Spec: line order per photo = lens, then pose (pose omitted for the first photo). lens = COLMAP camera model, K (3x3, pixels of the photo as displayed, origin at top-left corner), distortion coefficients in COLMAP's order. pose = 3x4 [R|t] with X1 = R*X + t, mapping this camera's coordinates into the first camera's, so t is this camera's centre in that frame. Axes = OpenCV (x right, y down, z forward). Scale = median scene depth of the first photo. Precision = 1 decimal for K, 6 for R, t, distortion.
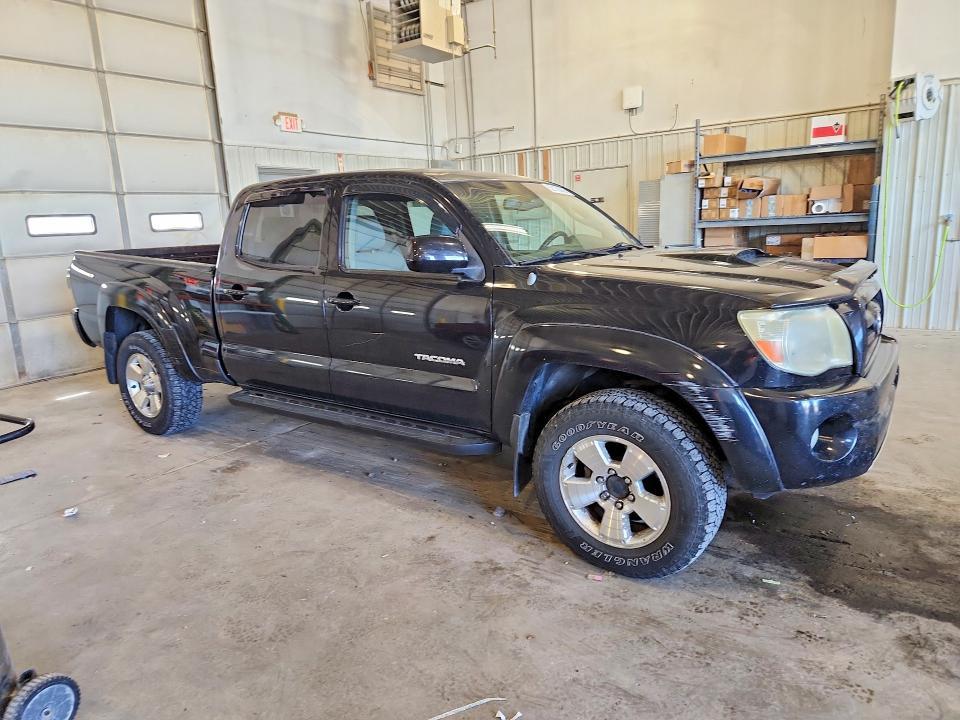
lens RADIAL K [[649.1, 0, 473.7], [0, 649.1, 358.1], [0, 0, 1]] dist [0.066562, -0.056176]
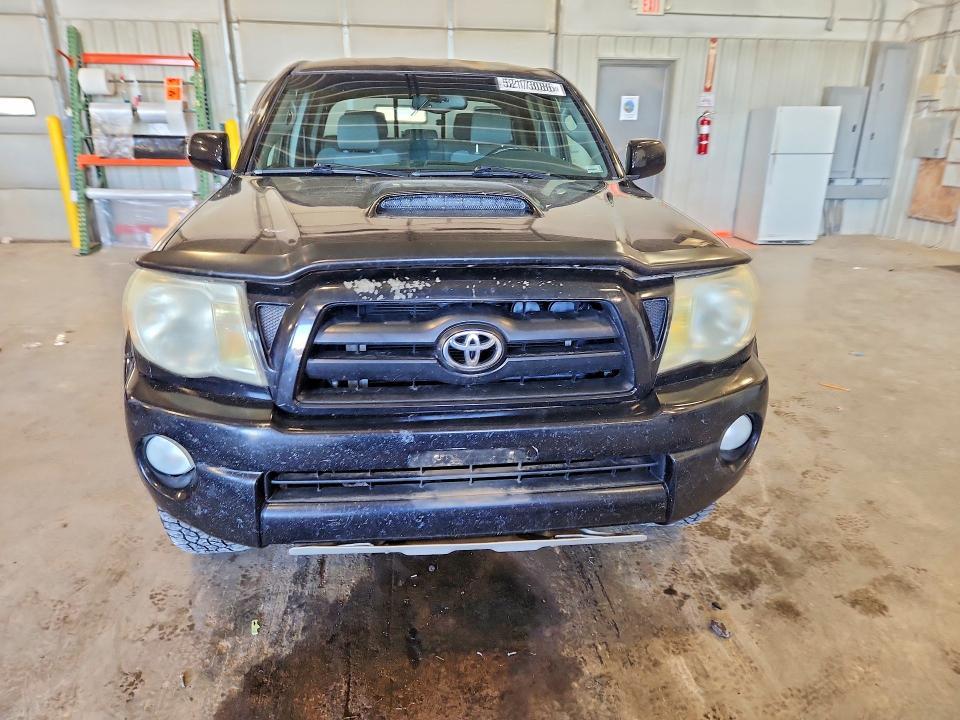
lens RADIAL K [[649.1, 0, 473.7], [0, 649.1, 358.1], [0, 0, 1]] dist [0.066562, -0.056176]
pose [[0.665618, 0.296999, -0.684649, 0.402410], [-0.194667, 0.954737, 0.224906, -0.069330], [0.720456, -0.016423, 0.693306, 0.251724]]
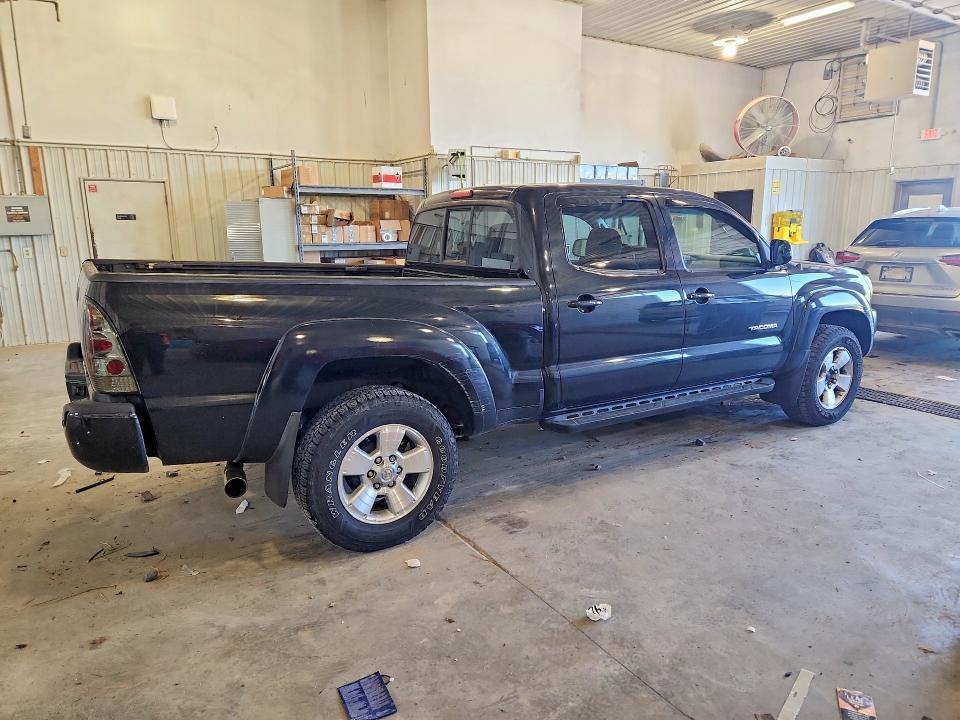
lens RADIAL K [[649.1, 0, 473.7], [0, 649.1, 358.1], [0, 0, 1]] dist [0.066562, -0.056176]
pose [[0.367393, -0.137945, 0.919779, -0.662199], [0.183474, 0.980256, 0.073729, -0.062706], [-0.911789, 0.141668, 0.385448, 0.415832]]
